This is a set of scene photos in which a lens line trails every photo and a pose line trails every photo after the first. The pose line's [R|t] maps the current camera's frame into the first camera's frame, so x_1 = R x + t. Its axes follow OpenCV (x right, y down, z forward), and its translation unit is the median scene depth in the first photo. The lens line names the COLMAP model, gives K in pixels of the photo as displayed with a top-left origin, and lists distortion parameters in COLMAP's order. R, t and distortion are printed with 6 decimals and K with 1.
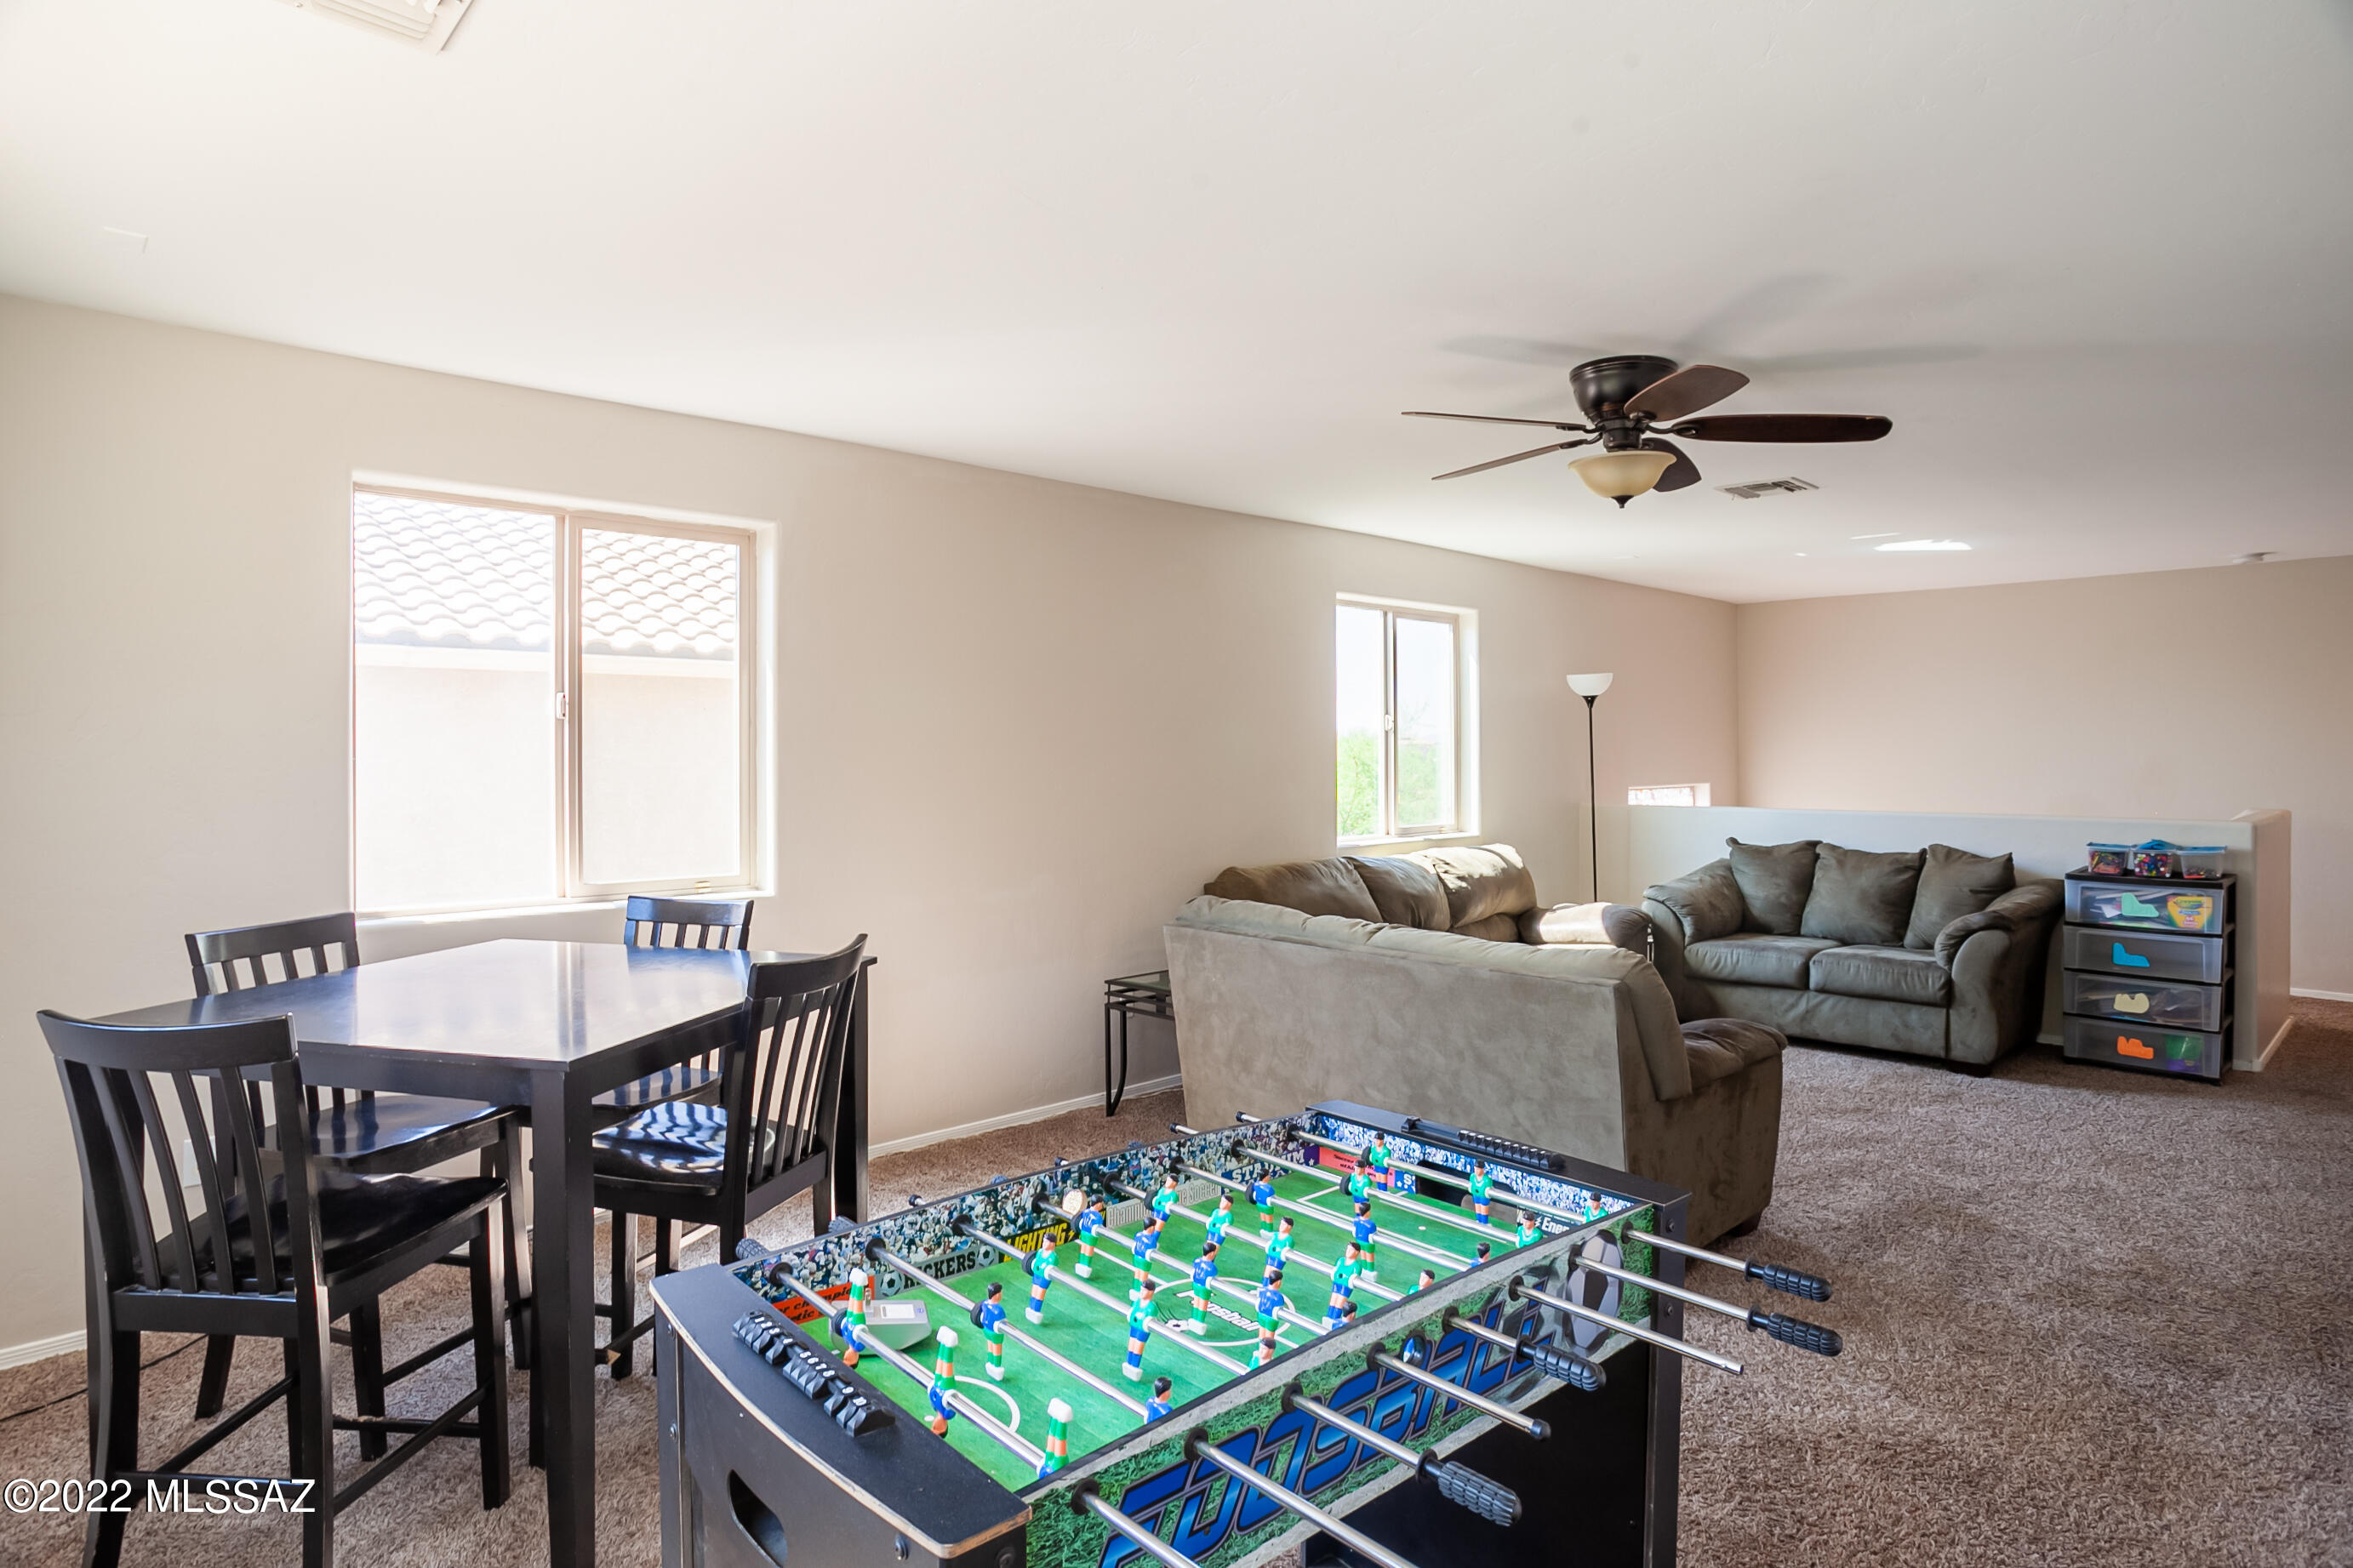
lens RADIAL K [[1301.5, 0, 1161.8], [0, 1301.5, 773.3], [0, 0, 1]] dist [-0.052978, 0.030732]
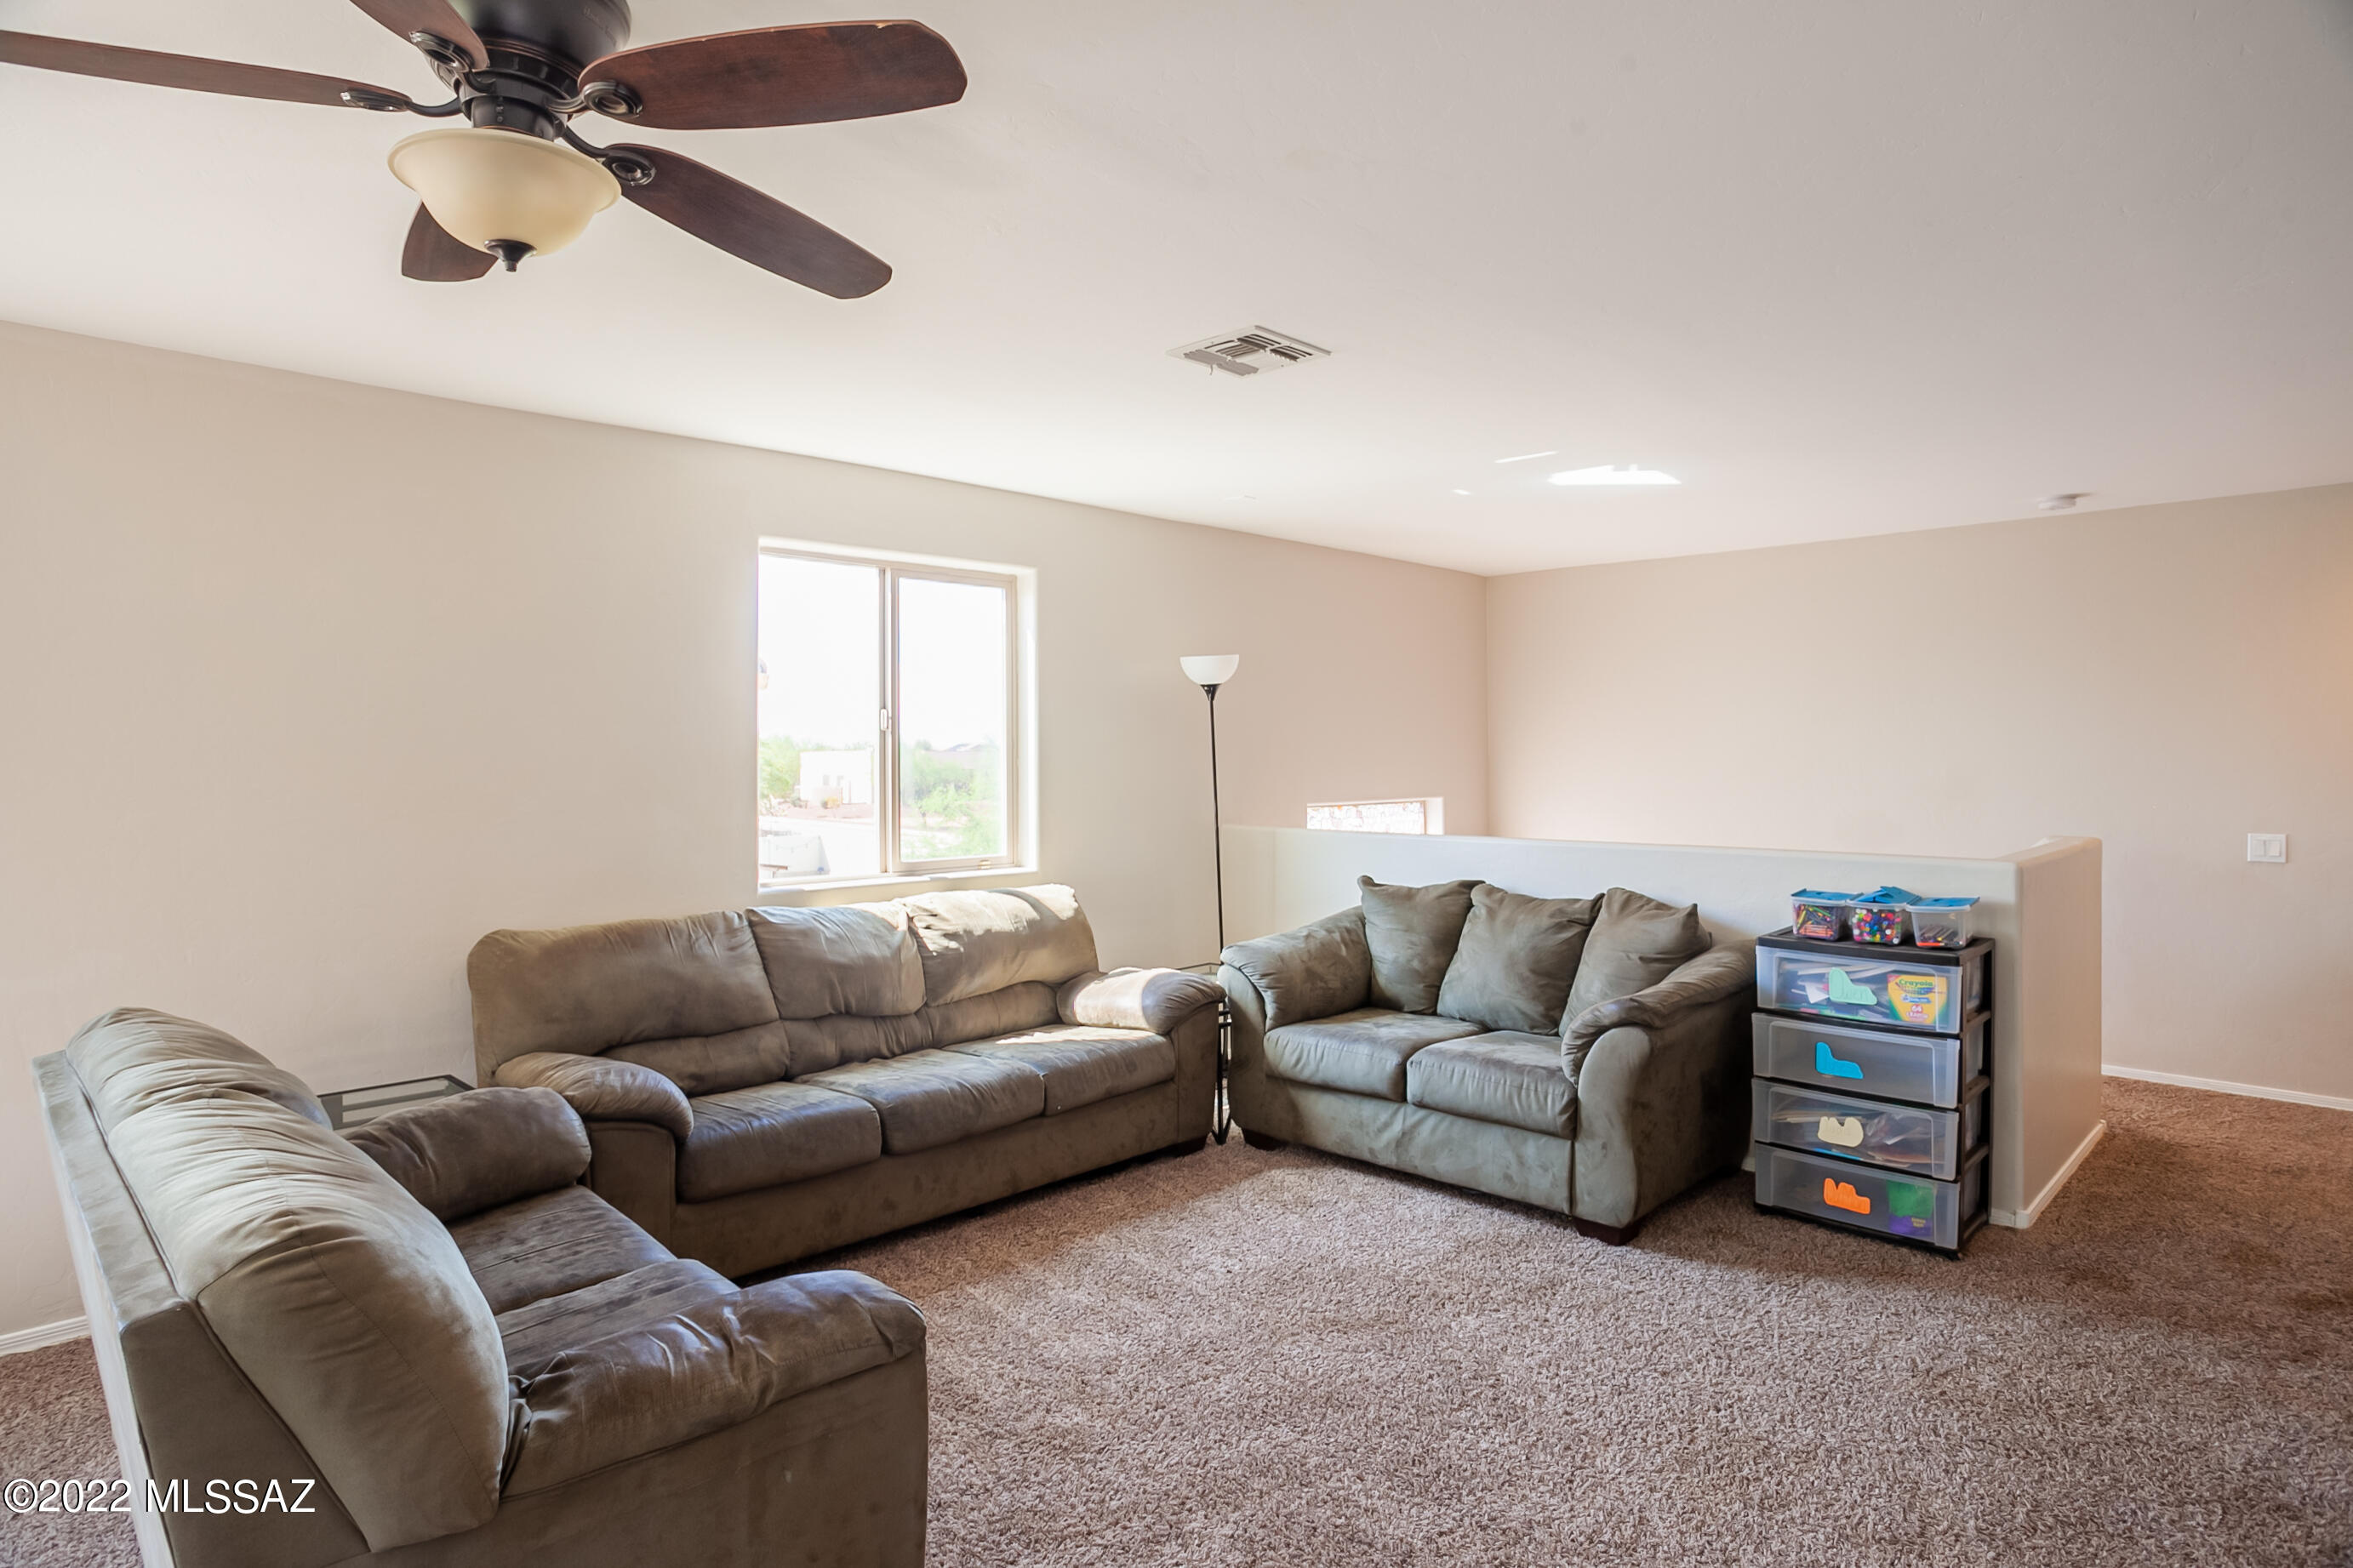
lens RADIAL K [[1301.5, 0, 1169.0], [0, 1301.5, 763.2], [0, 0, 1]] dist [-0.052978, 0.030732]
pose [[0.999615, -0.000773, 0.027720, 0.354537], [0.001090, 0.999934, -0.011411, -0.006894], [-0.027709, 0.011437, 0.999551, 0.301052]]
